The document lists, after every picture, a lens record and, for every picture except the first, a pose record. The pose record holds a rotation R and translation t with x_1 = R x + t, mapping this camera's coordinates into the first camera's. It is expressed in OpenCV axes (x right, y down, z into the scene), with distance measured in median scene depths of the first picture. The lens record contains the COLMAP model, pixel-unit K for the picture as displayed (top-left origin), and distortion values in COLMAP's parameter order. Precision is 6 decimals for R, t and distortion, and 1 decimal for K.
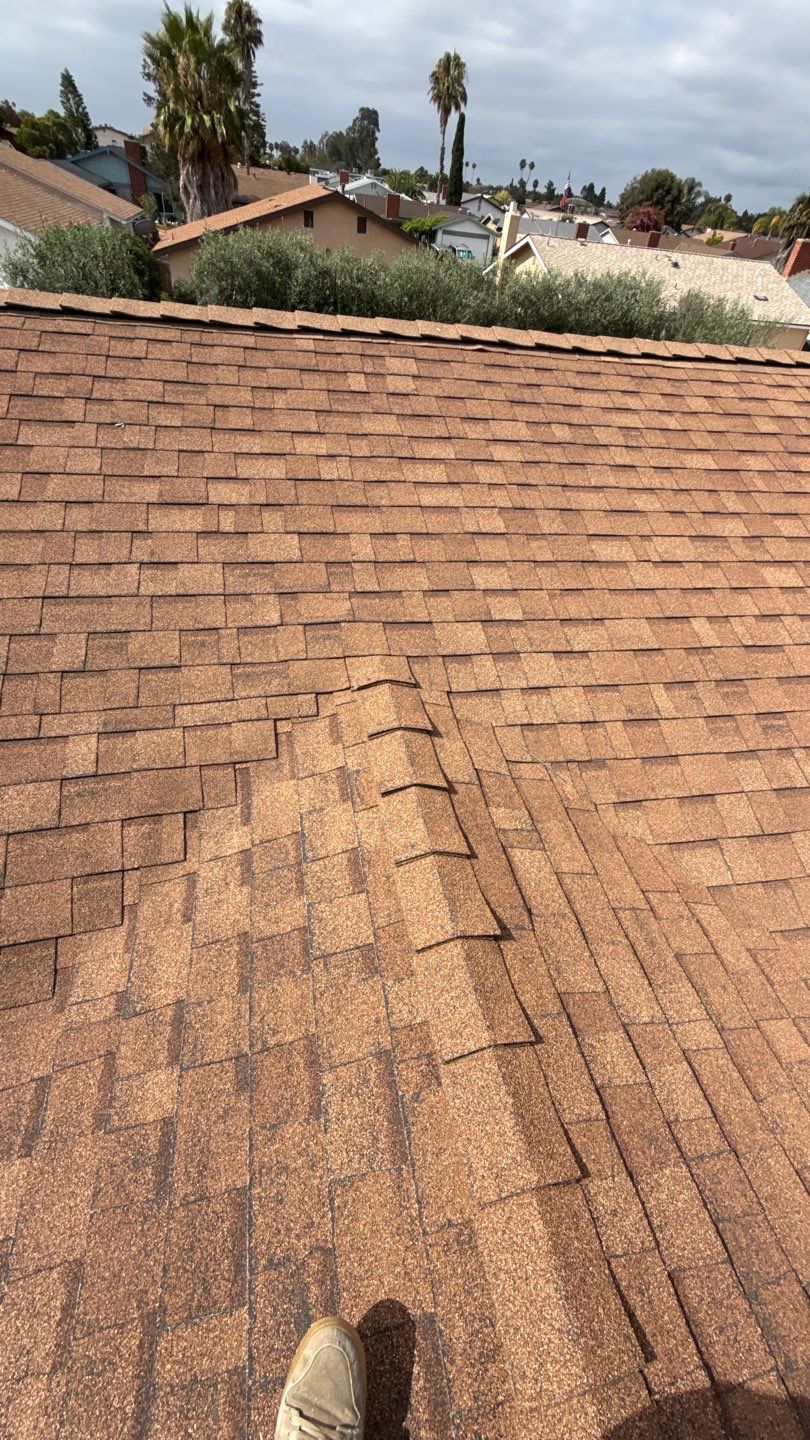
lens RADIAL K [[572.1, 0, 408.5], [0, 572.1, 720.5], [0, 0, 1]] dist [0.001367, 0.000088]
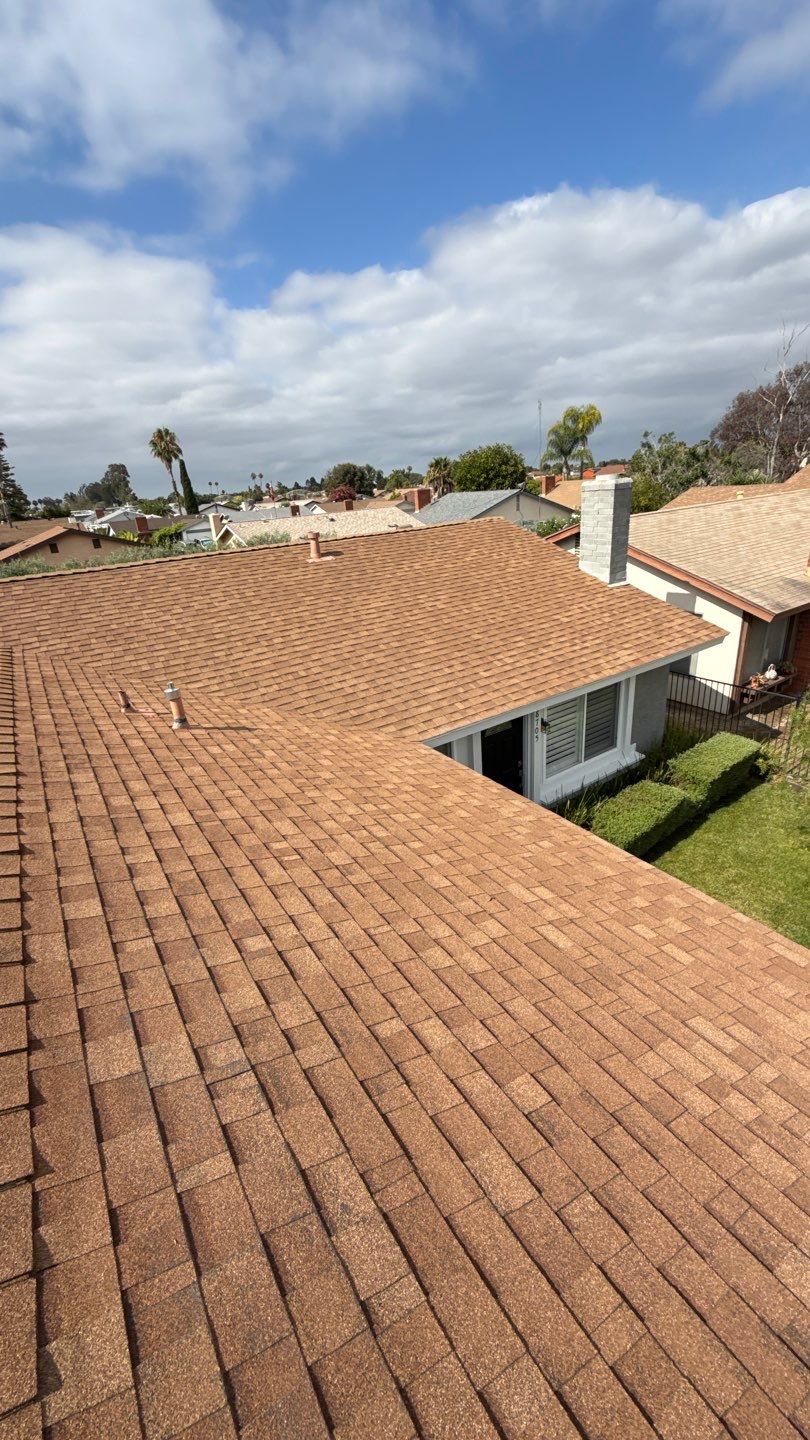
lens RADIAL K [[572.1, 0, 408.5], [0, 572.1, 720.5], [0, 0, 1]] dist [0.001367, 0.000088]
pose [[0.915677, -0.294209, 0.273820, 0.034427], [0.371413, 0.879763, -0.296764, 0.068057], [-0.153586, 0.373440, 0.914852, -0.074719]]
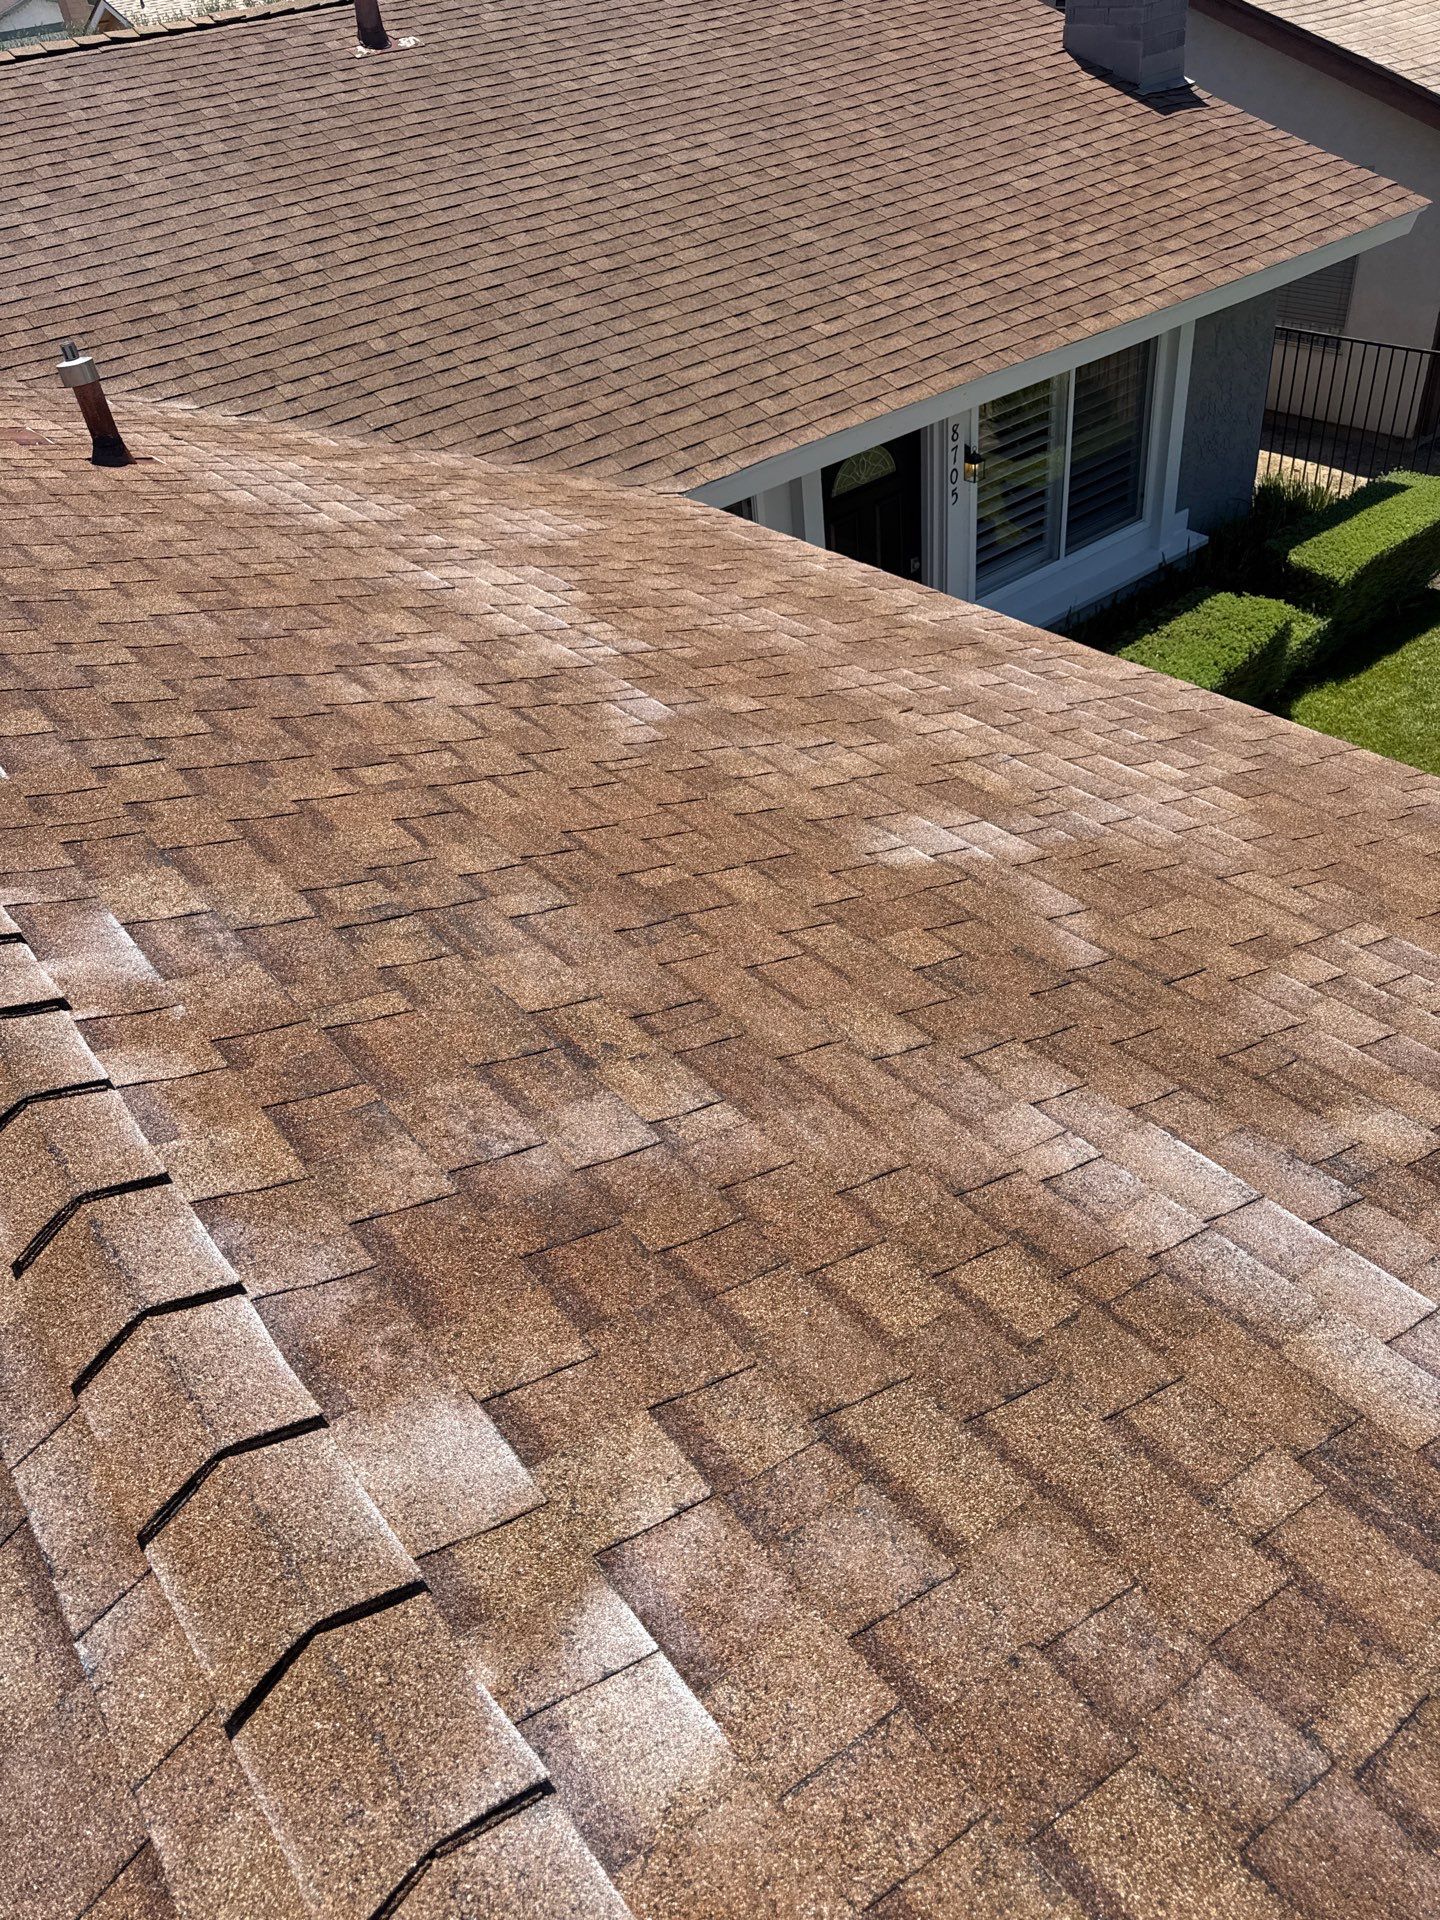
lens RADIAL K [[1368.4, 0, 710.6], [0, 1368.4, 962.0], [0, 0, 1]] dist [0.012746, -0.018381]
pose [[0.884126, -0.419728, 0.205305, 0.029253], [0.433463, 0.900824, -0.025013, 0.077068], [-0.174445, 0.111107, 0.978378, -0.078184]]
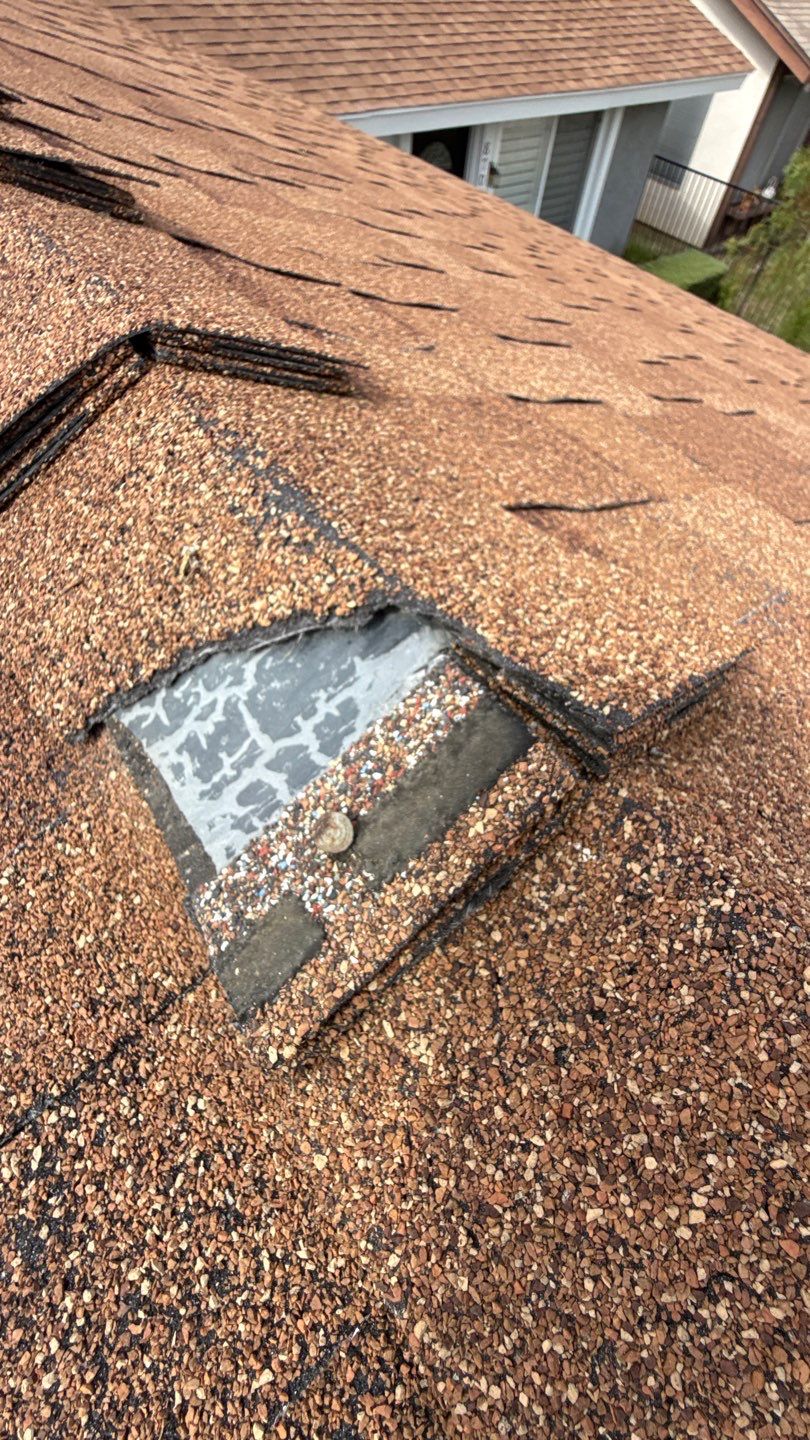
lens RADIAL K [[580.6, 0, 407.6], [0, 580.6, 722.2], [0, 0, 1]] dist [0.000391, 0.000003]
pose [[0.897635, -0.386841, 0.211202, 0.026705], [0.310351, 0.895030, 0.320319, 0.089746], [-0.312945, -0.221983, 0.923466, -0.070031]]
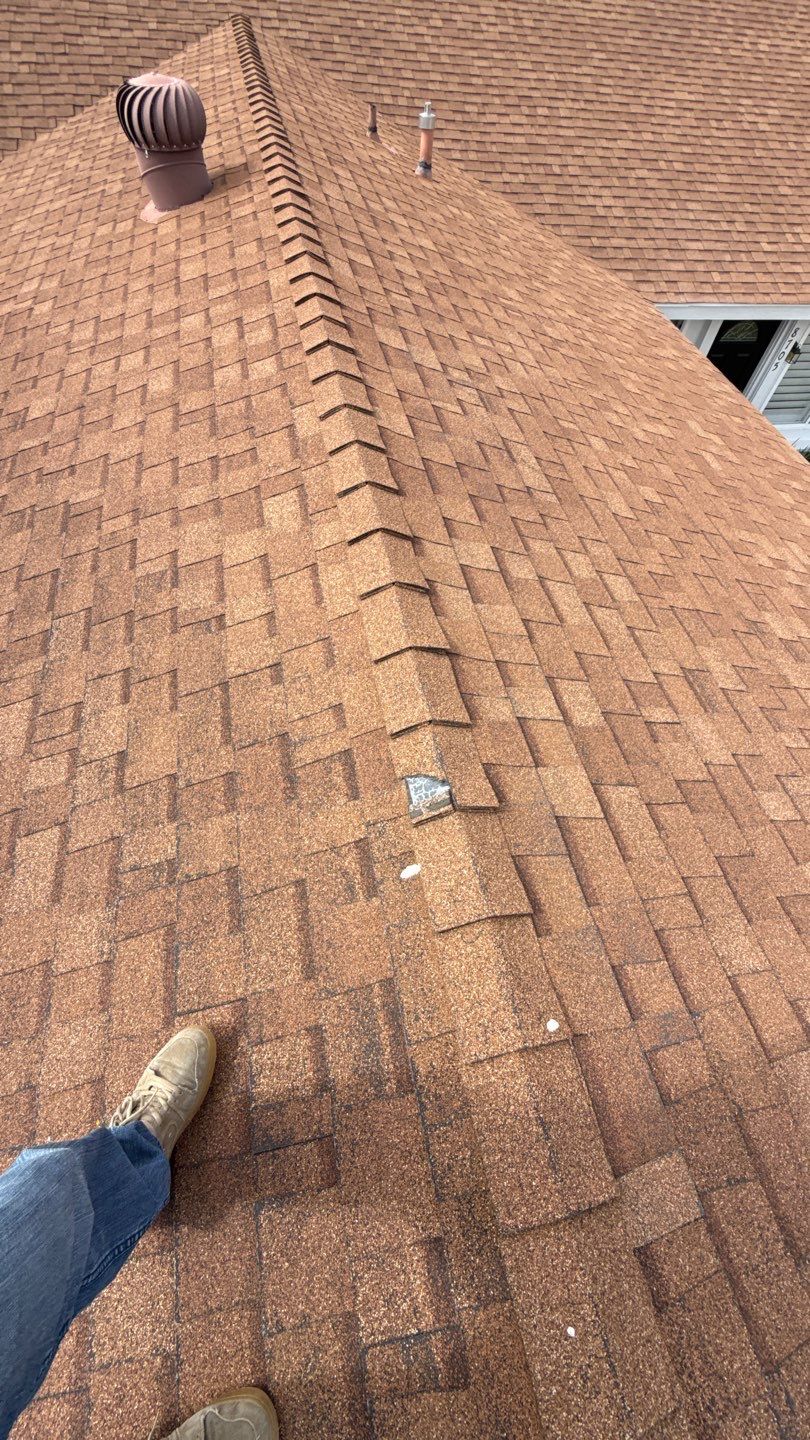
lens RADIAL K [[575.7, 0, 407.3], [0, 575.7, 721.3], [0, 0, 1]] dist [-0.000200, 0.000245]
pose [[0.999773, -0.002235, -0.021168, 0.026518], [0.007052, 0.973093, 0.230306, 0.084207], [0.020084, -0.230403, 0.972888, -0.084499]]
